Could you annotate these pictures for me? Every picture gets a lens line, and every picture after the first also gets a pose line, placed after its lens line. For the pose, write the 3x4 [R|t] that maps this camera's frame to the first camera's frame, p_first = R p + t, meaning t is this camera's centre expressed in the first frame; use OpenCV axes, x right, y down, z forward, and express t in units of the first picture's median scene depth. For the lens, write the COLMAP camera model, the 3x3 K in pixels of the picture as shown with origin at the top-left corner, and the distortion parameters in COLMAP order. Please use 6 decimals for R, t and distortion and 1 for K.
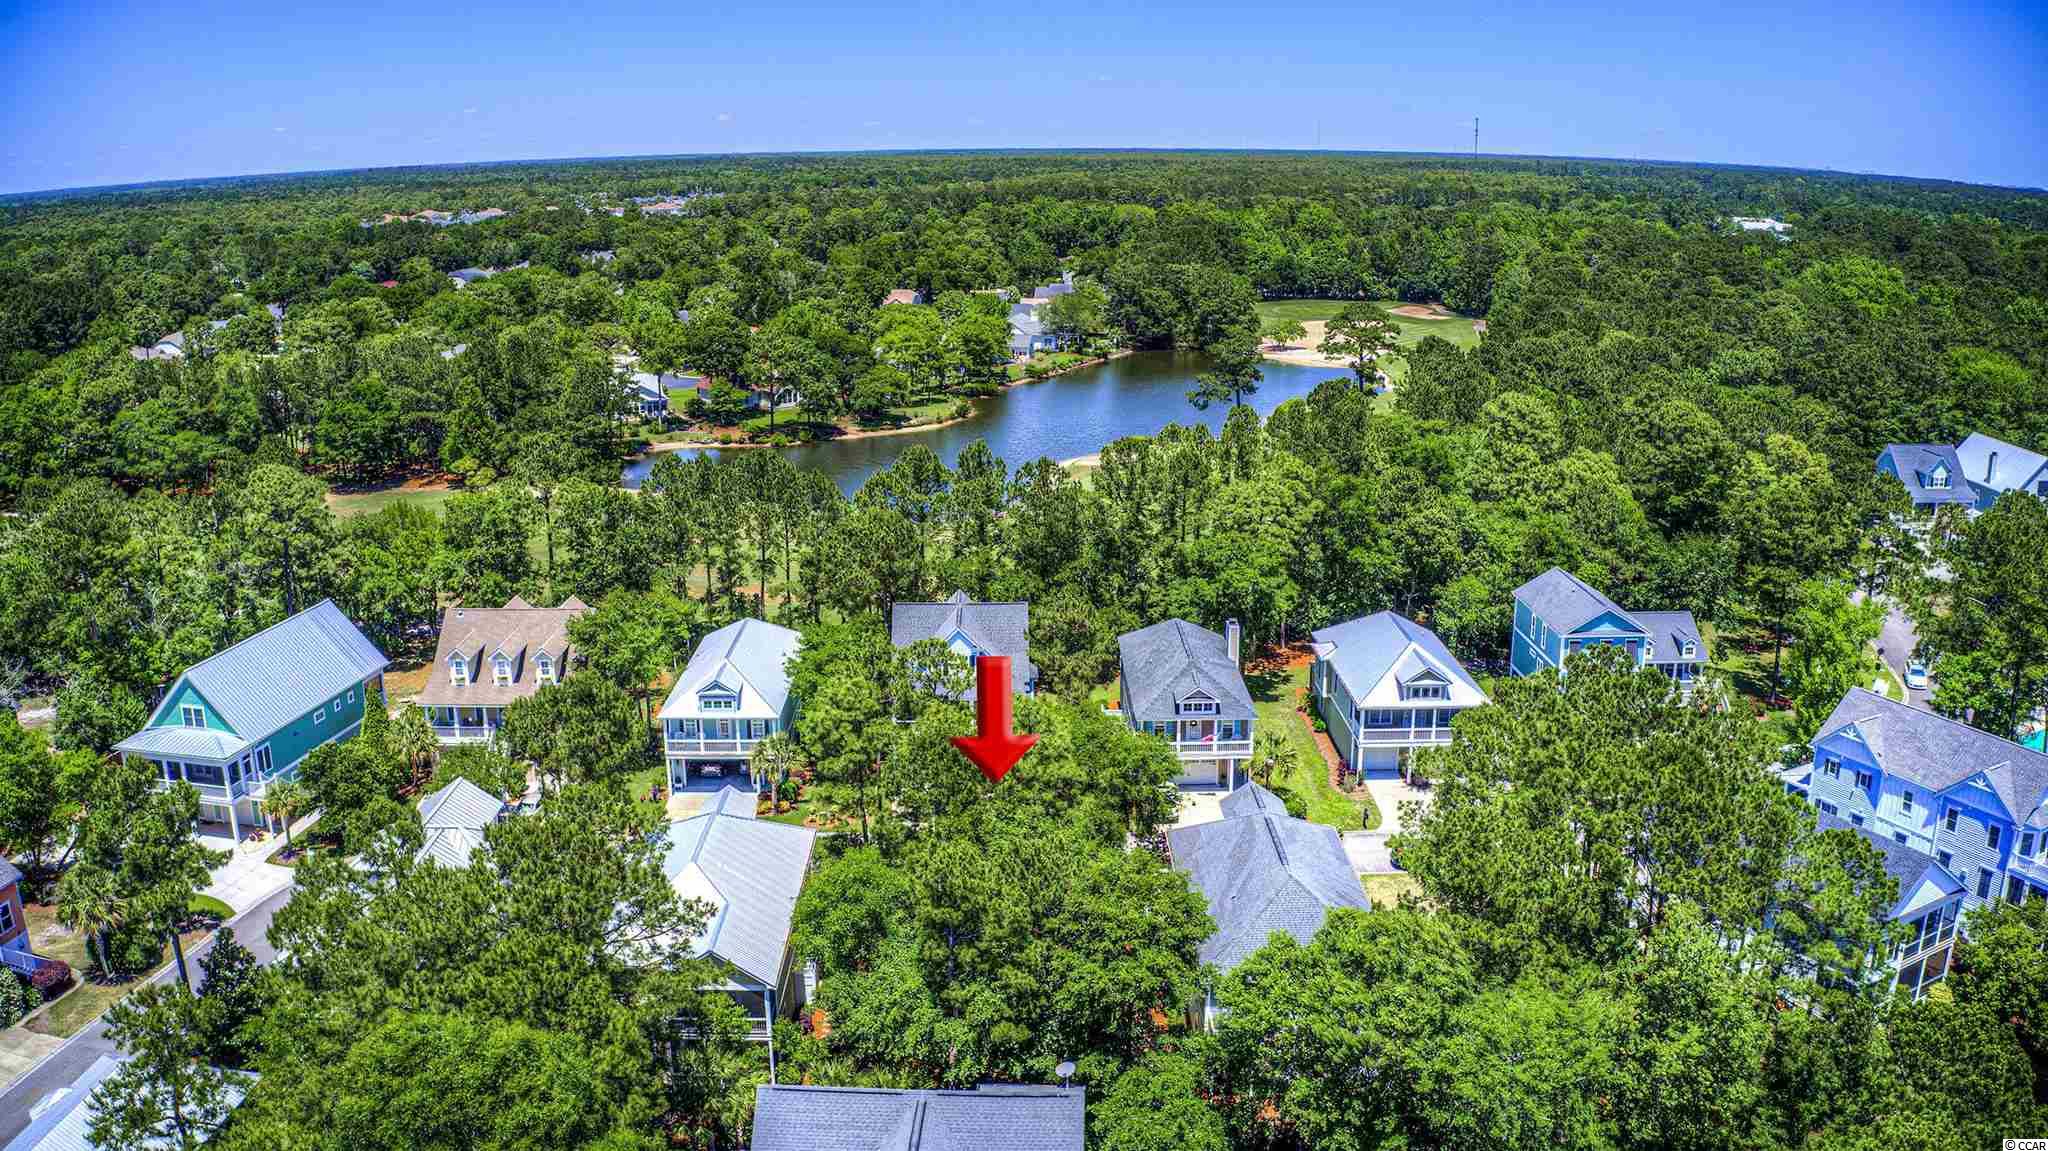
lens RADIAL K [[1596.2, 0, 1024.0], [0, 1596.2, 575.5], [0, 0, 1]] dist [-0.208355, 0.028739]
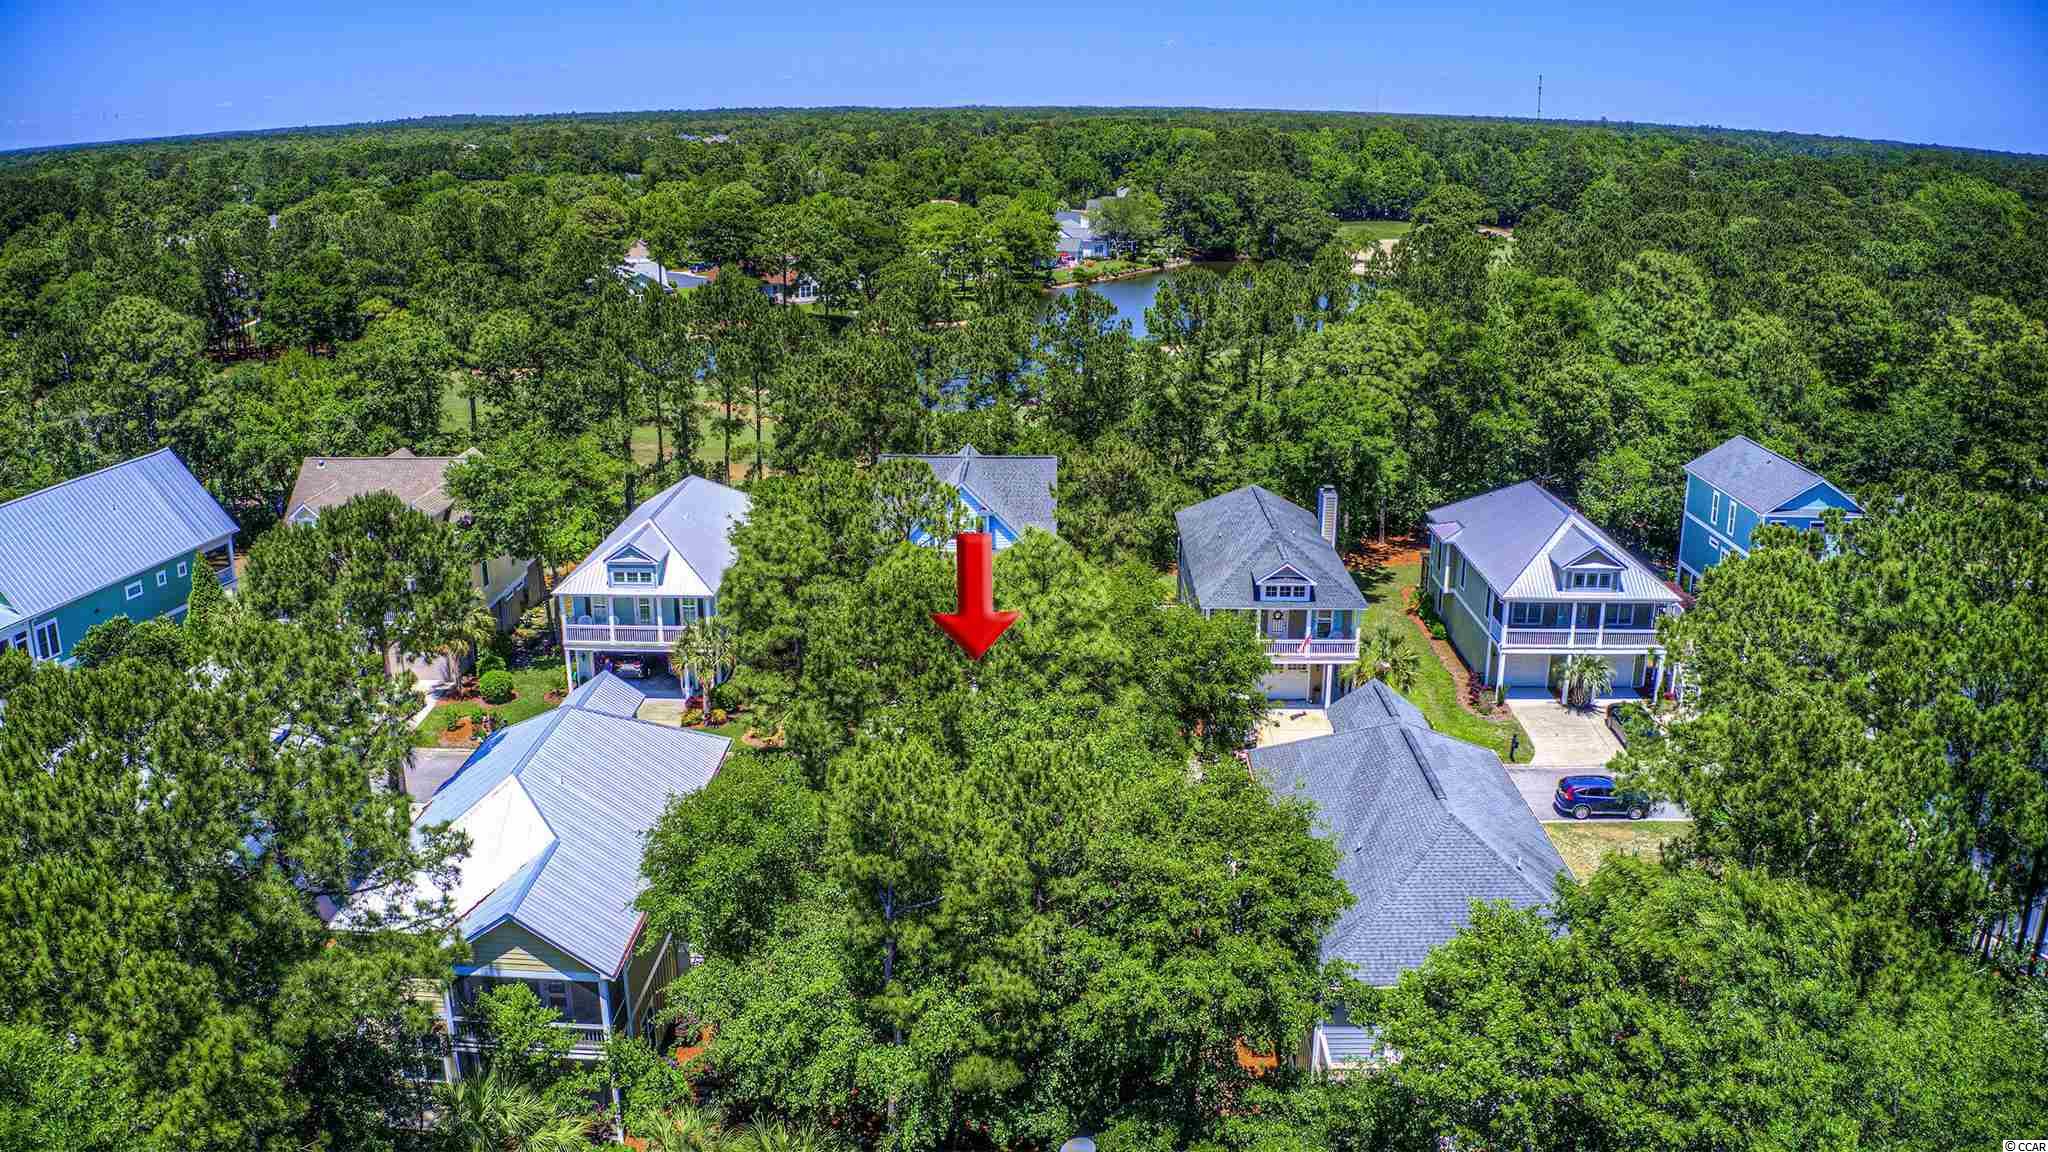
lens RADIAL K [[1592.7, 0, 1024.0], [0, 1592.7, 576.0], [0, 0, 1]] dist [-0.205961, 0.008675]
pose [[0.999363, 0.017040, -0.031343, 0.011208], [-0.016214, 0.999519, 0.026419, 0.054003], [0.031779, -0.025894, 0.999159, 0.249570]]
